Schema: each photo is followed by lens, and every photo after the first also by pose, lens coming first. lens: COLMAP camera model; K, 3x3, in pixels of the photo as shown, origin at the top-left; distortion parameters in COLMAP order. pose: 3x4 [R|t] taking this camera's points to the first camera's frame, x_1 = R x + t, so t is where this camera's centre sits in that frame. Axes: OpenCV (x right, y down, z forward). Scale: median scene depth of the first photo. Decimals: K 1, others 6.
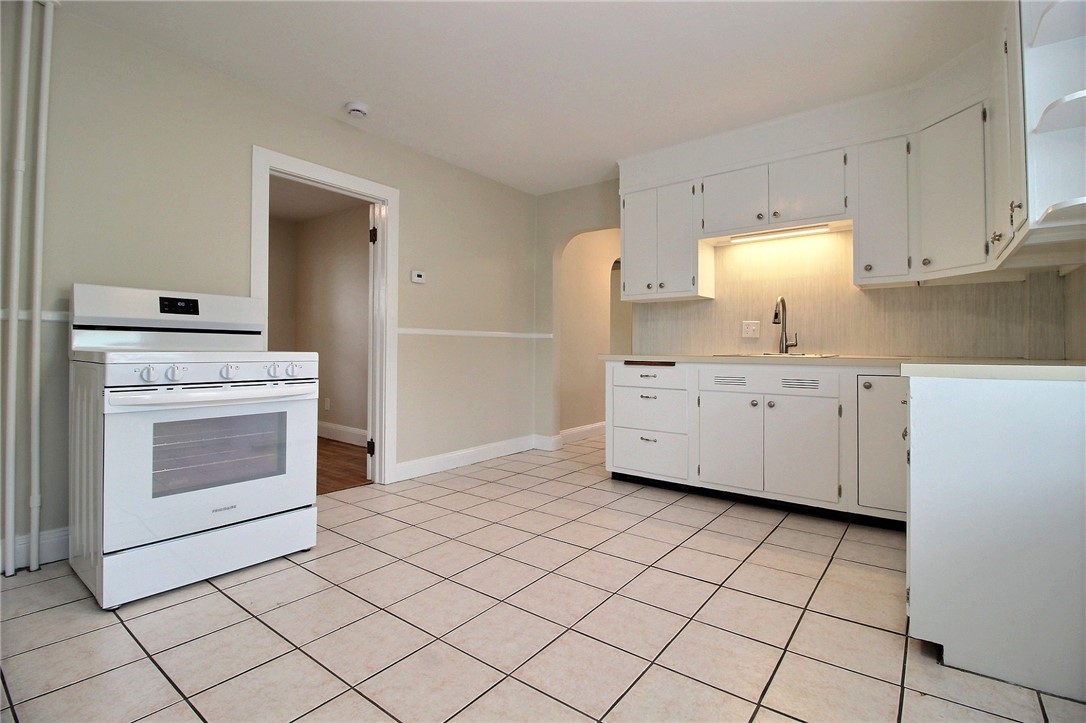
lens RADIAL K [[507.2, 0, 549.1], [0, 507.2, 341.4], [0, 0, 1]] dist [-0.001292, -0.000535]
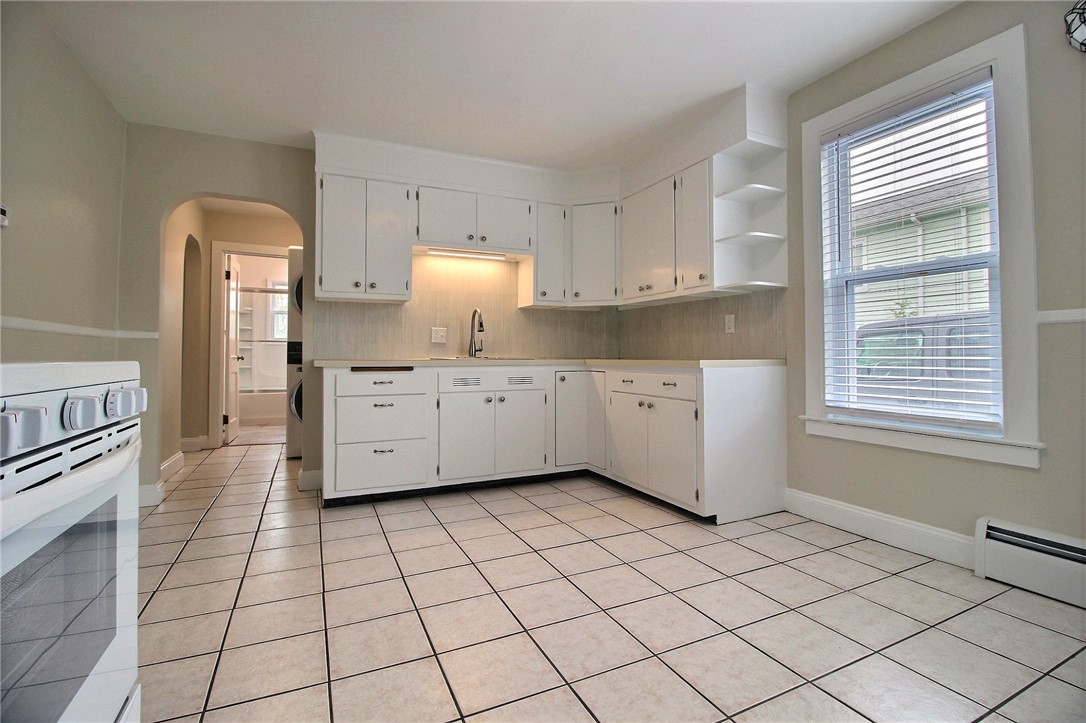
lens RADIAL K [[507.2, 0, 549.1], [0, 507.2, 341.4], [0, 0, 1]] dist [-0.001292, -0.000535]
pose [[0.451698, 0.020272, 0.891940, -0.534205], [-0.008020, 0.999794, -0.018662, 0.008713], [-0.892135, 0.001276, 0.451768, 0.333949]]
